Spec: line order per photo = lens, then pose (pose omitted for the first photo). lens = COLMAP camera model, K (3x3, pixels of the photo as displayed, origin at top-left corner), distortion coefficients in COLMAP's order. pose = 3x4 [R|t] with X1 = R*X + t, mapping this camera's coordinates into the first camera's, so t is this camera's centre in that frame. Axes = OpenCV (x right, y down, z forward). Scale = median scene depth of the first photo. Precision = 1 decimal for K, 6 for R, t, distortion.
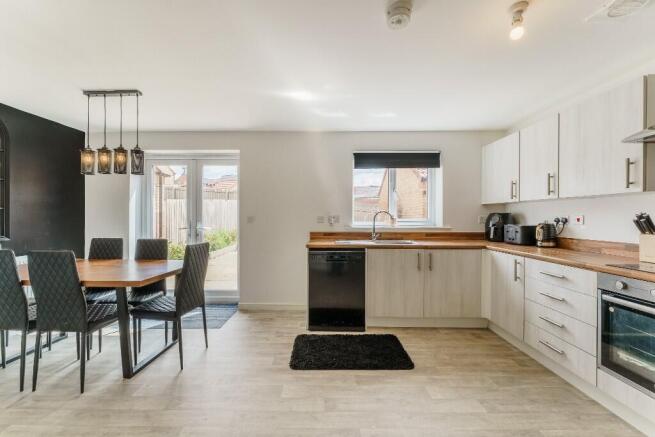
lens RADIAL K [[260.0, 0, 322.6], [0, 260.0, 218.4], [0, 0, 1]] dist [-0.000023, -0.000214]
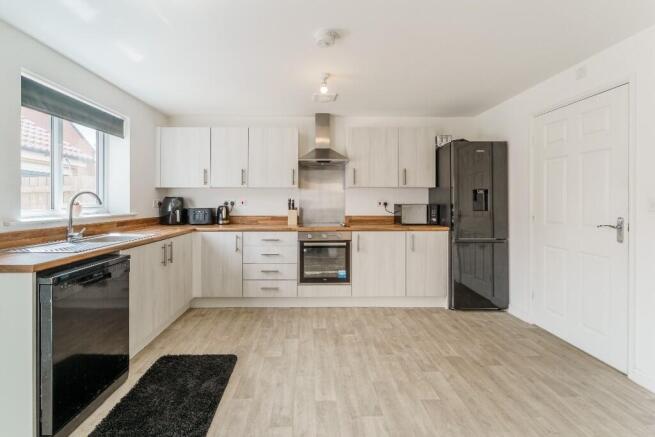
lens RADIAL K [[293.9, 0, 308.1], [0, 293.9, 202.6], [0, 0, 1]] dist [-0.000130, -0.000119]
pose [[-0.005656, -0.005211, 0.999970, -0.569267], [0.005461, 0.999971, 0.005242, -0.002059], [-0.999969, 0.005491, -0.005627, 0.561726]]
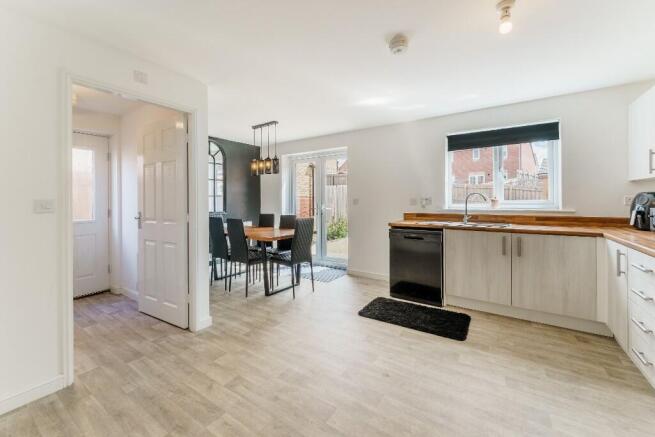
lens RADIAL K [[266.5, 0, 325.3], [0, 266.5, 200.9], [0, 0, 1]] dist [0.000626, -0.000006]
pose [[0.837813, -0.005435, -0.545930, 0.364239], [0.004552, 0.999985, -0.002969, 0.003233], [0.545938, 0.000002, 0.837826, -0.170250]]
